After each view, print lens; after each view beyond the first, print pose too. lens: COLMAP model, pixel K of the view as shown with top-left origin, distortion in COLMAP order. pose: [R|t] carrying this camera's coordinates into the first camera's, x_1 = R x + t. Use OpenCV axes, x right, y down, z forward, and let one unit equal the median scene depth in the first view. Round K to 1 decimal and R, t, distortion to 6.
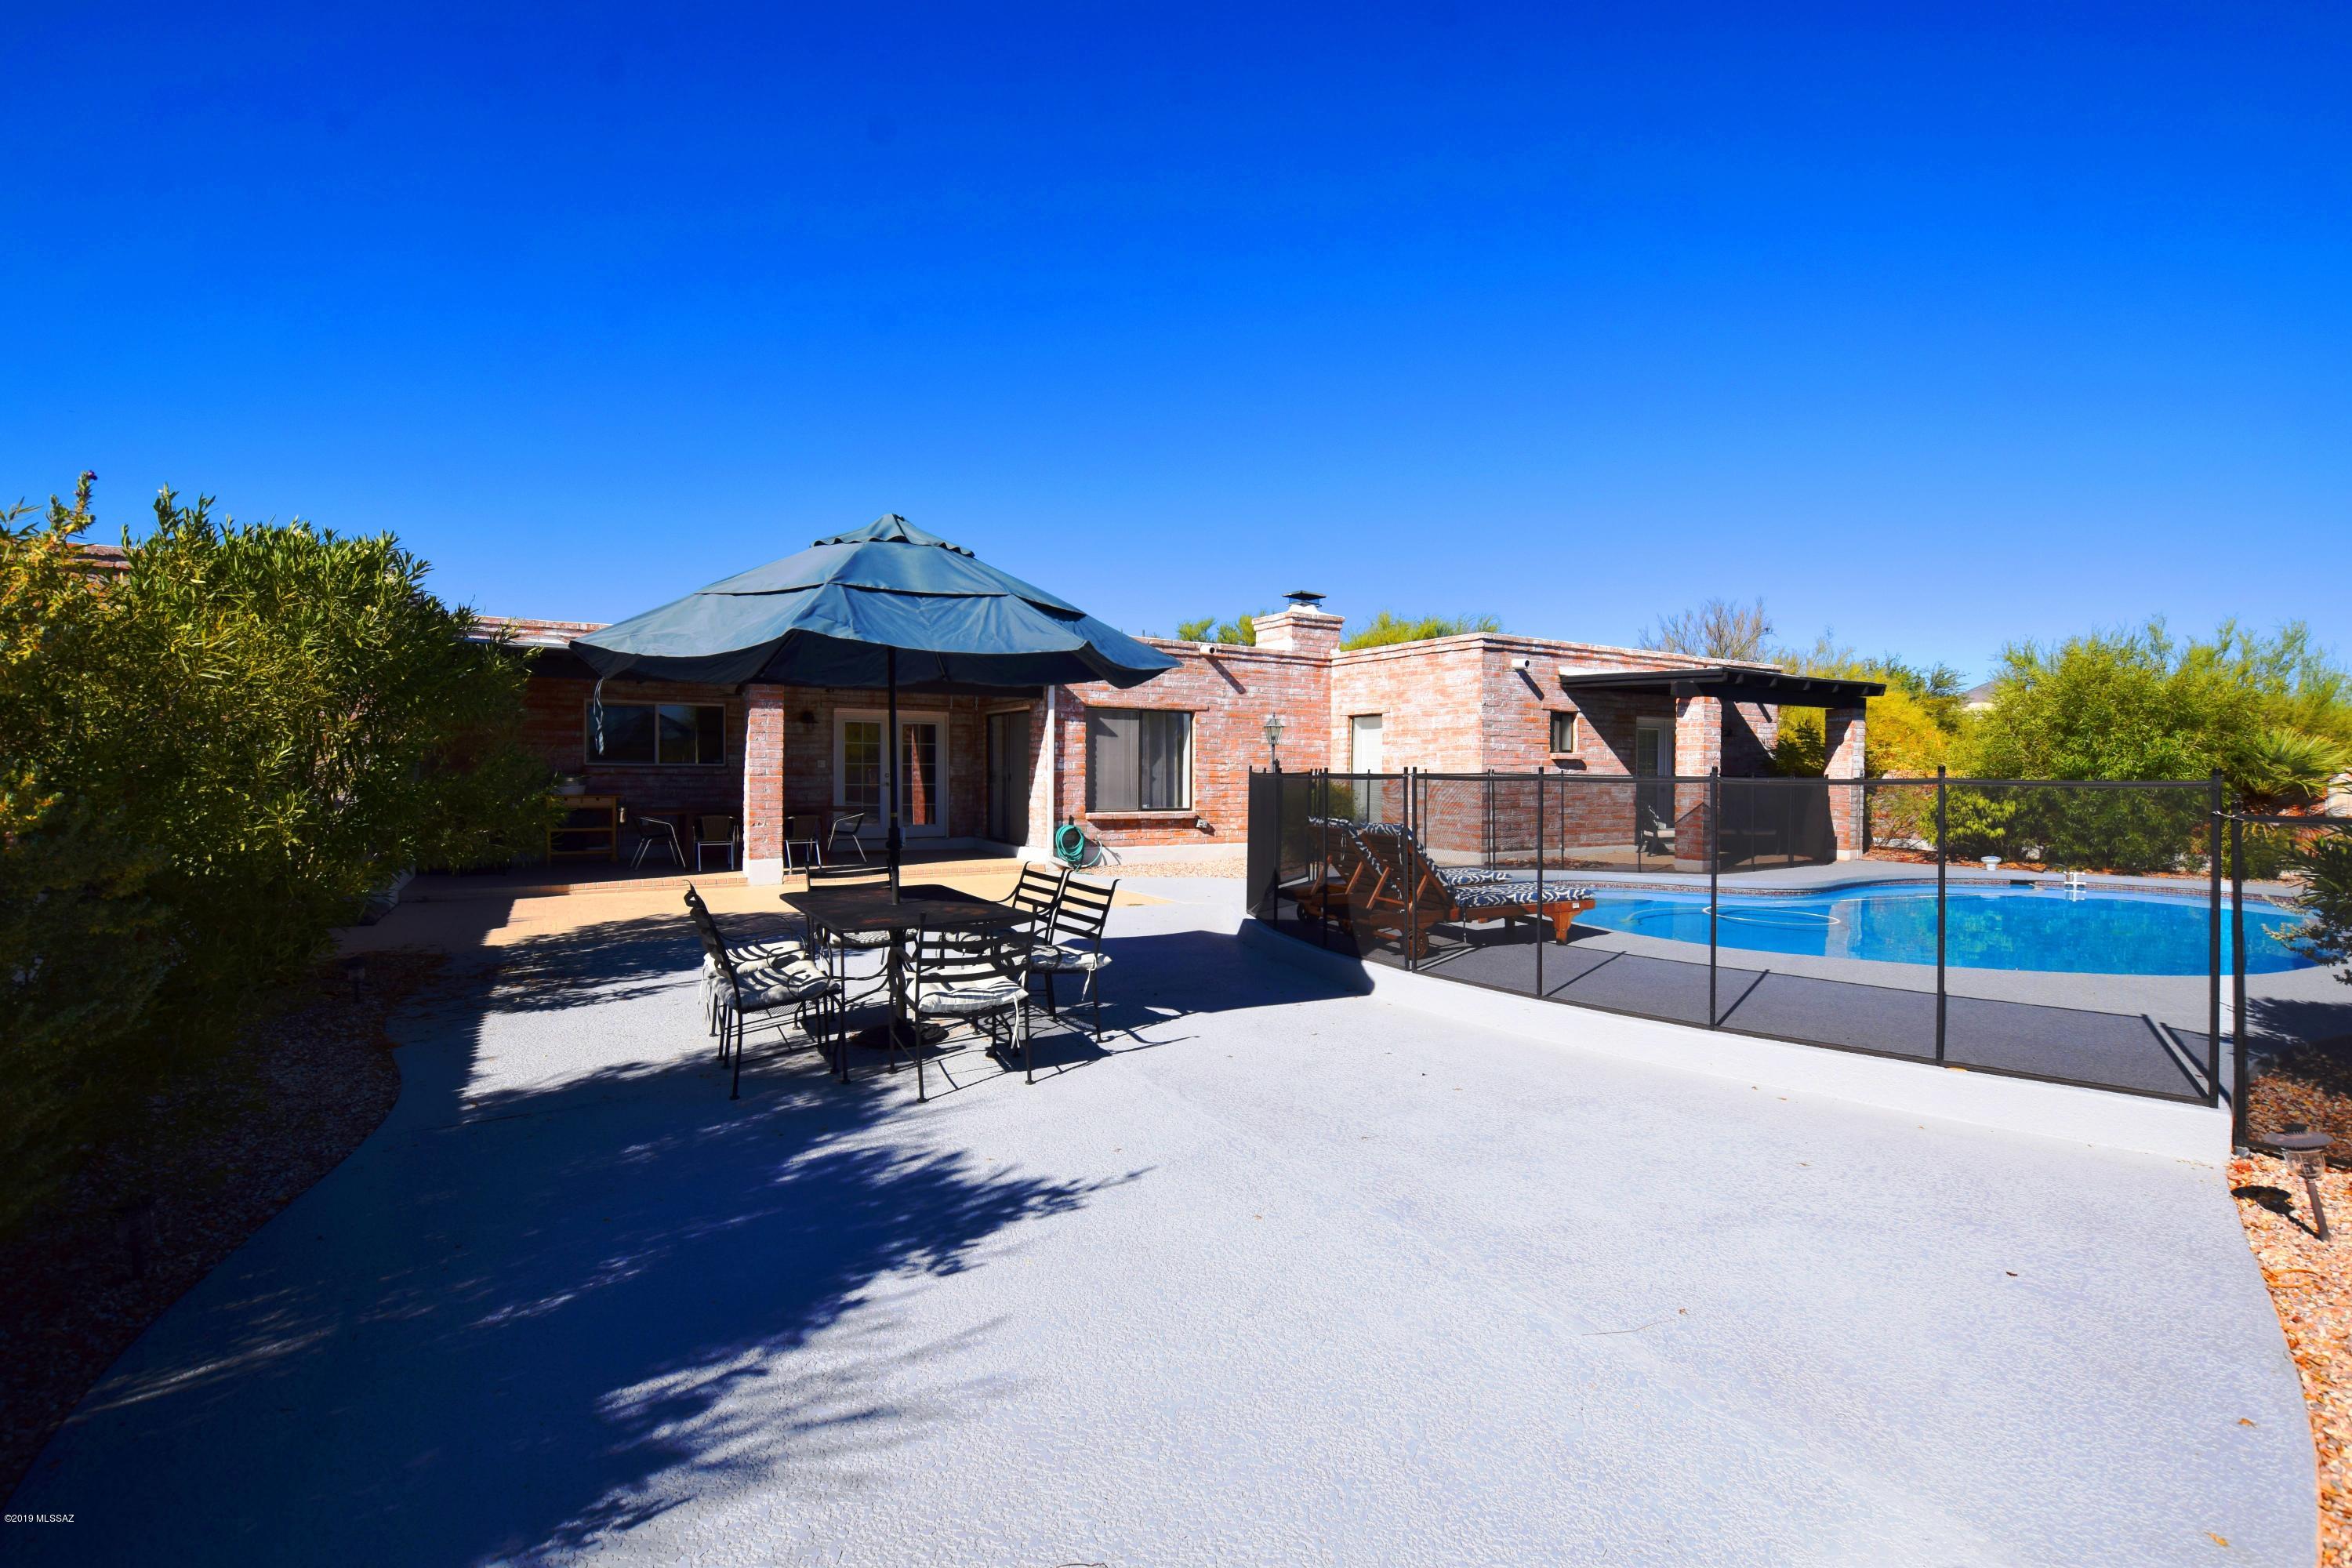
lens RADIAL K [[1027.1, 0, 1193.7], [0, 1027.1, 771.8], [0, 0, 1]] dist [-0.033840, 0.001803]
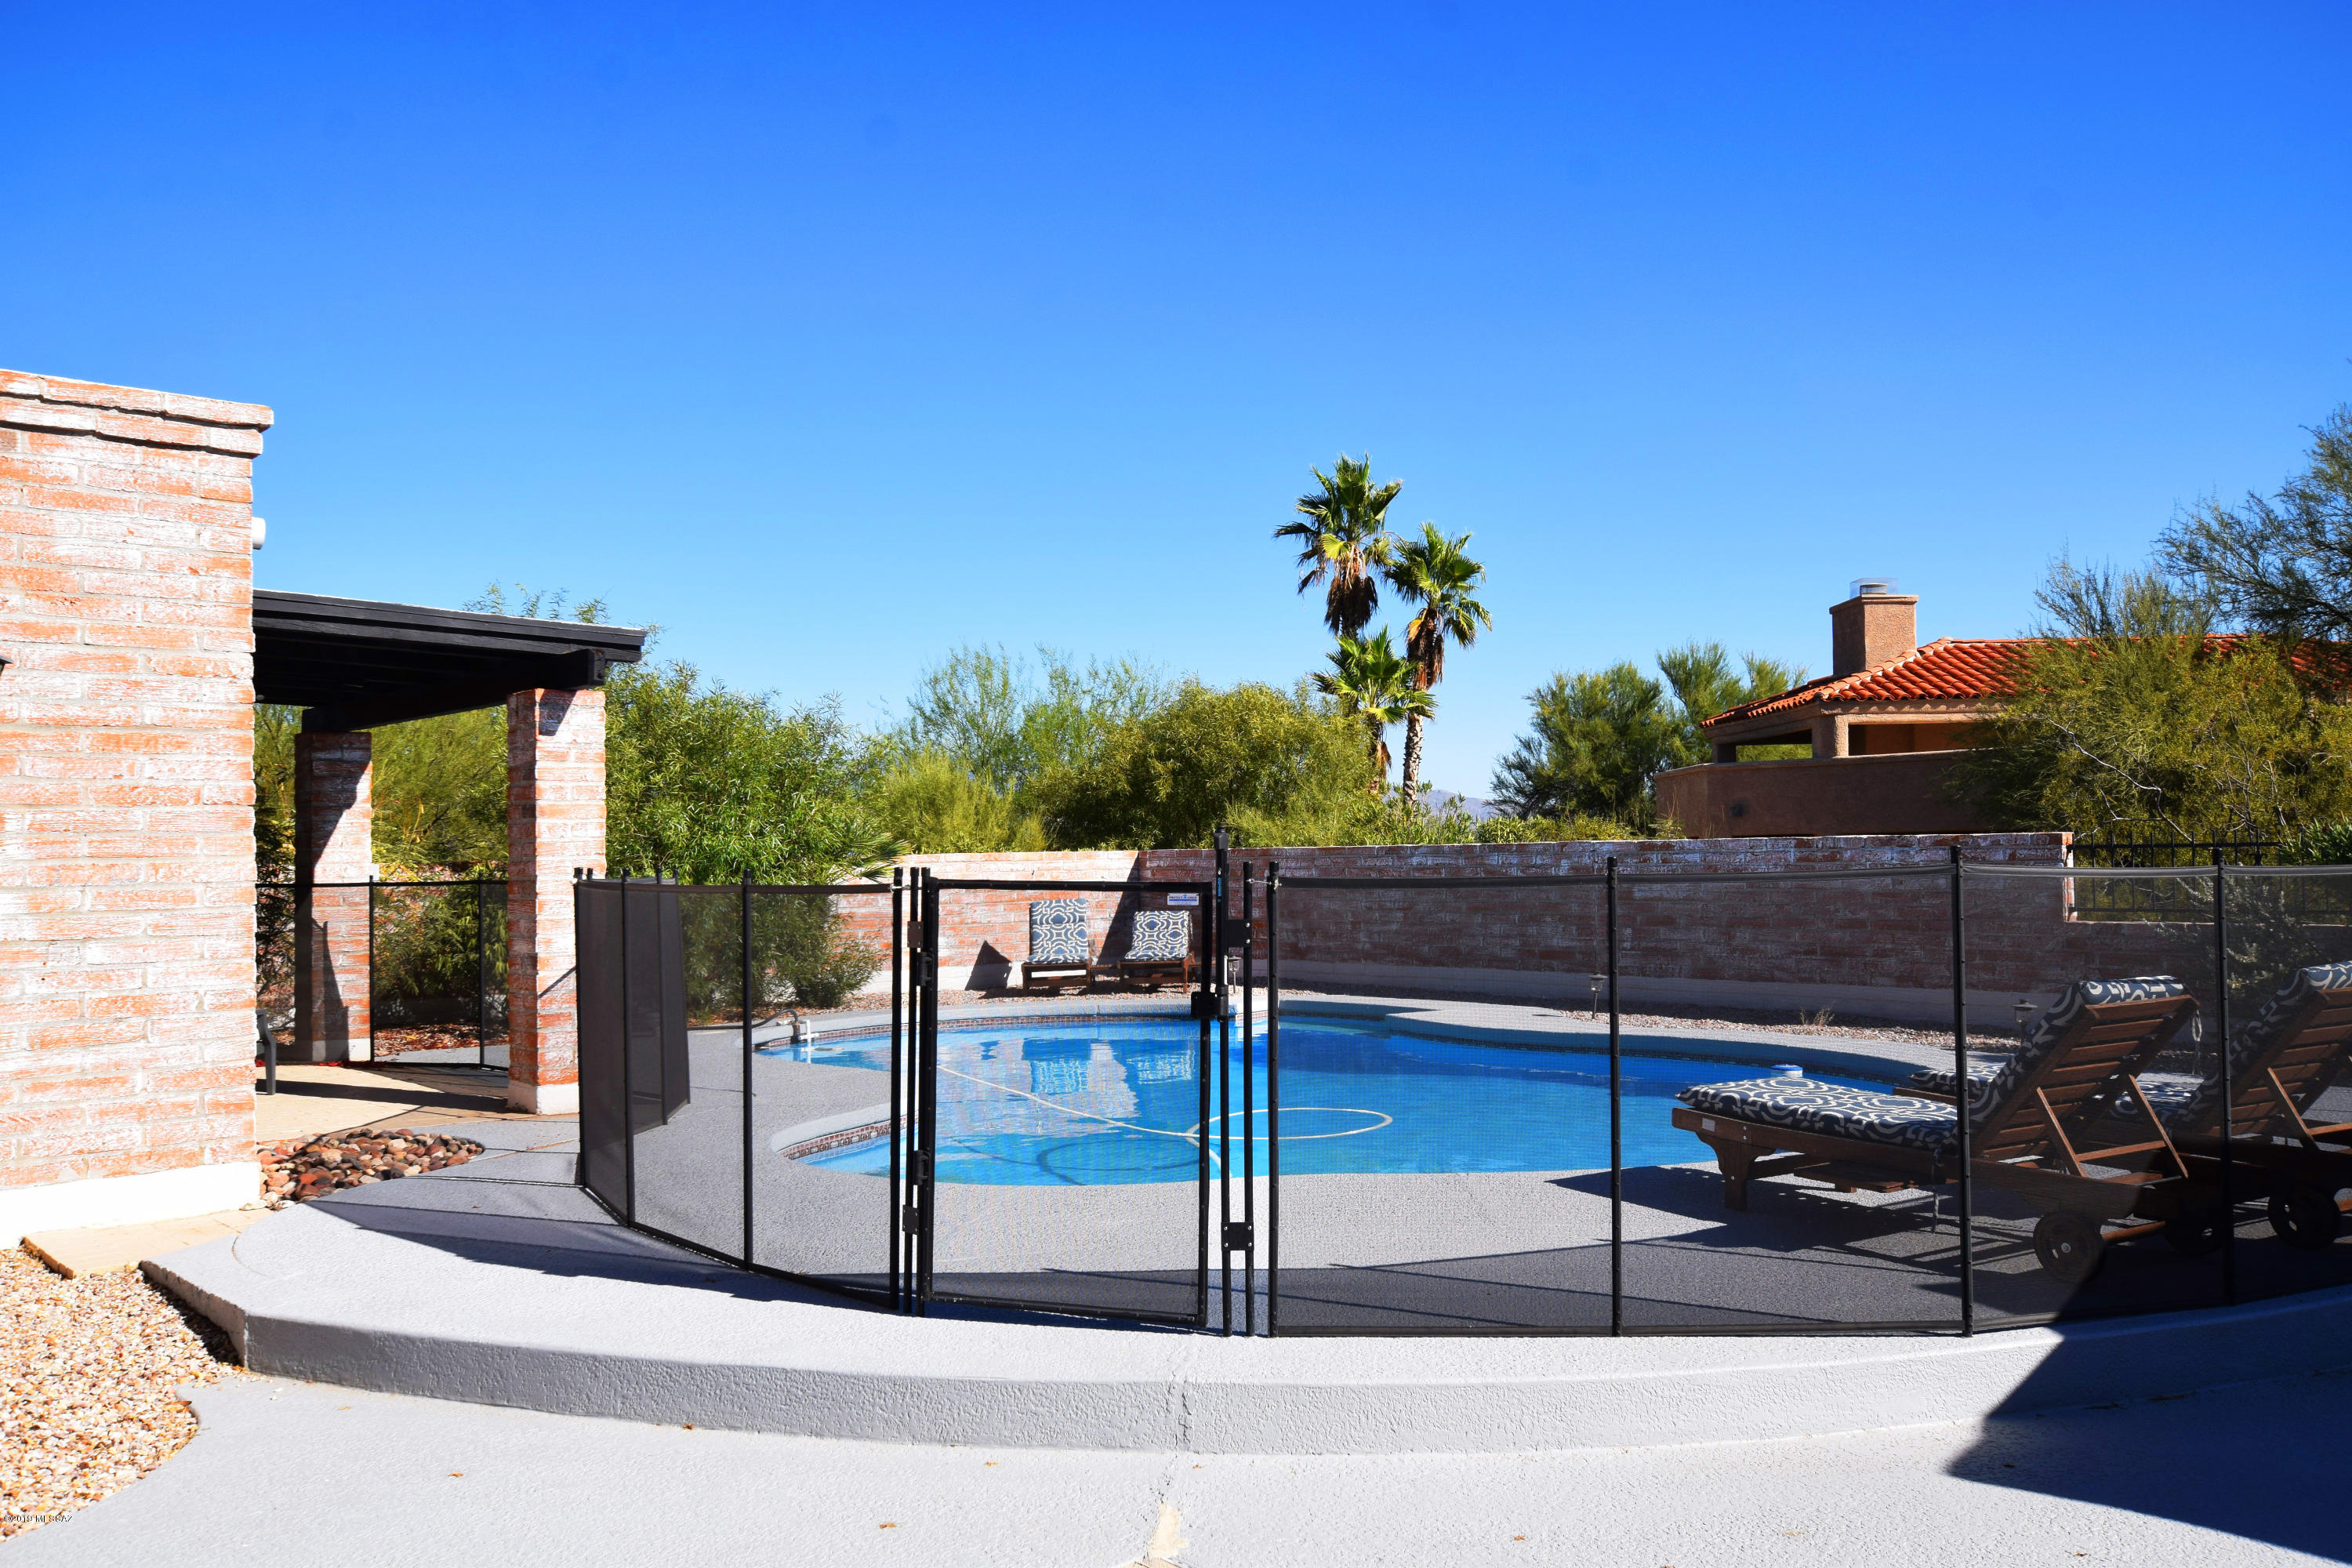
lens RADIAL K [[1907.6, 0, 1169.7], [0, 1907.6, 796.4], [0, 0, 1]] dist [0.028519, 0.003212]
pose [[-0.157467, 0.025404, 0.987198, -0.286203], [0.013659, 0.999629, -0.023545, -0.007378], [-0.987430, 0.009776, -0.157755, 0.789992]]
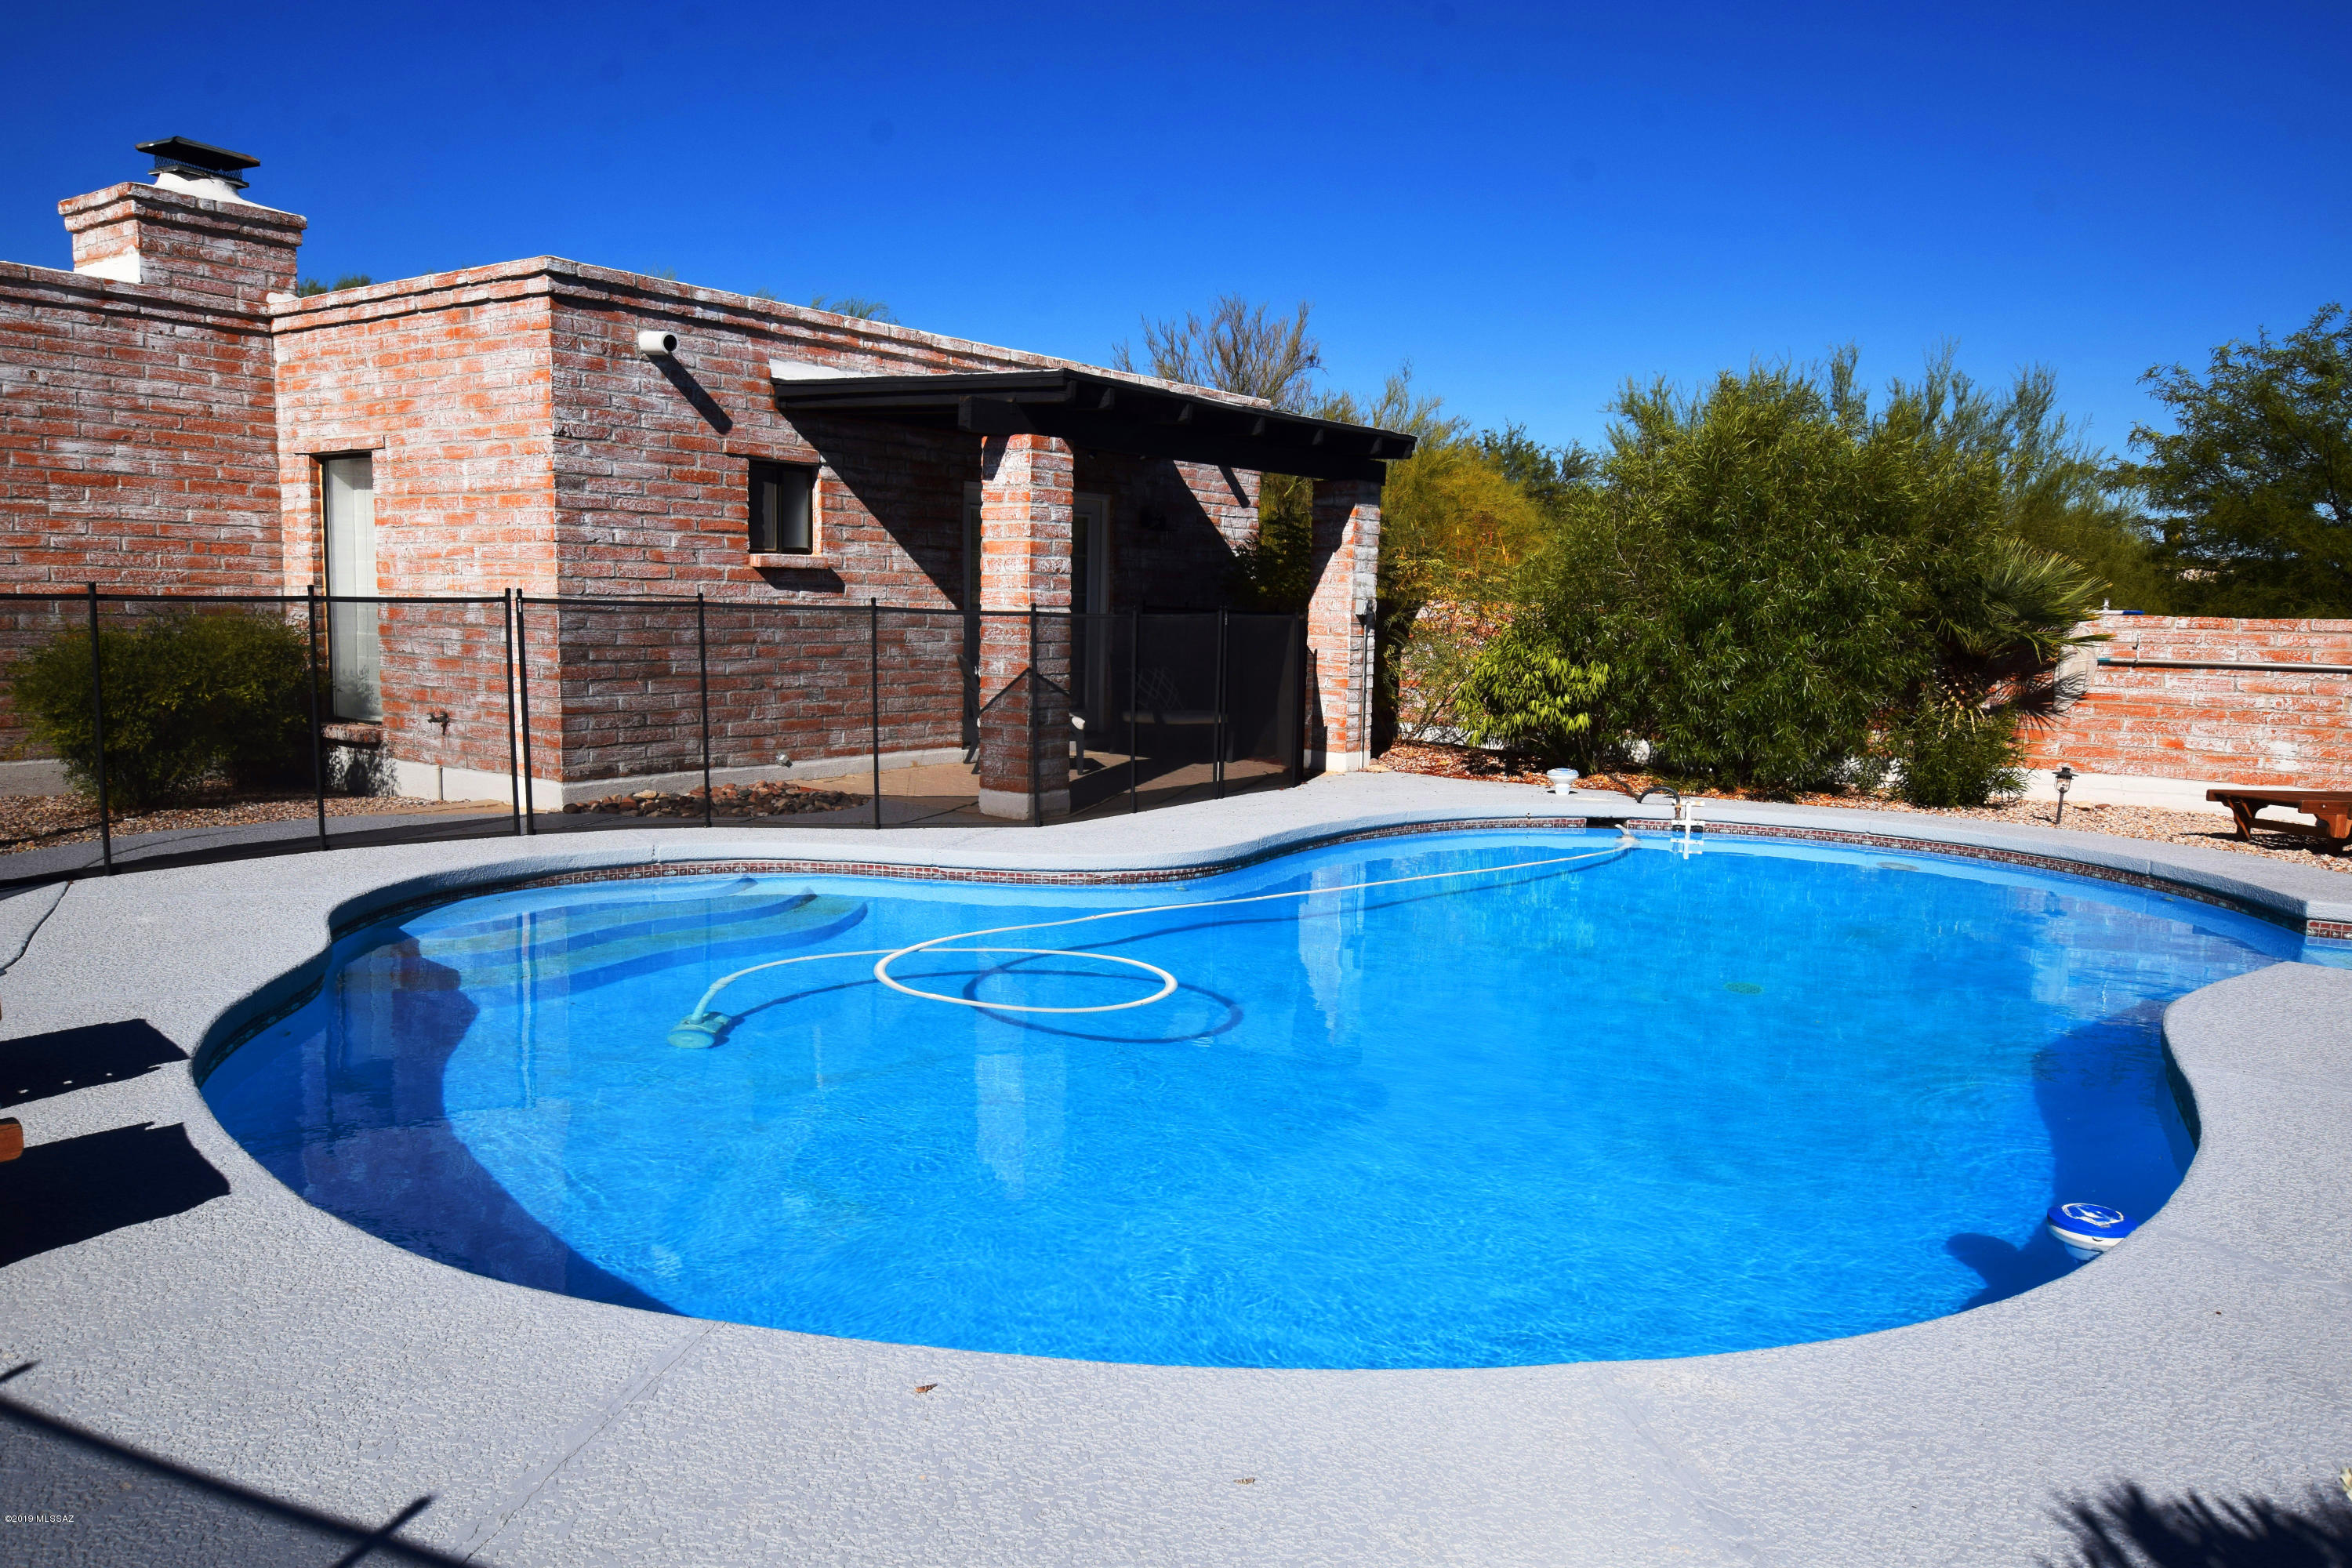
lens RADIAL K [[1622.2, 0, 1173.3], [0, 1622.2, 799.3], [0, 0, 1]] dist [-0.012511, 0.010643]
pose [[0.924636, -0.033295, 0.379395, 0.247704], [-0.016881, 0.991610, 0.128161, -0.005698], [-0.380479, -0.124906, 0.916316, 0.260607]]
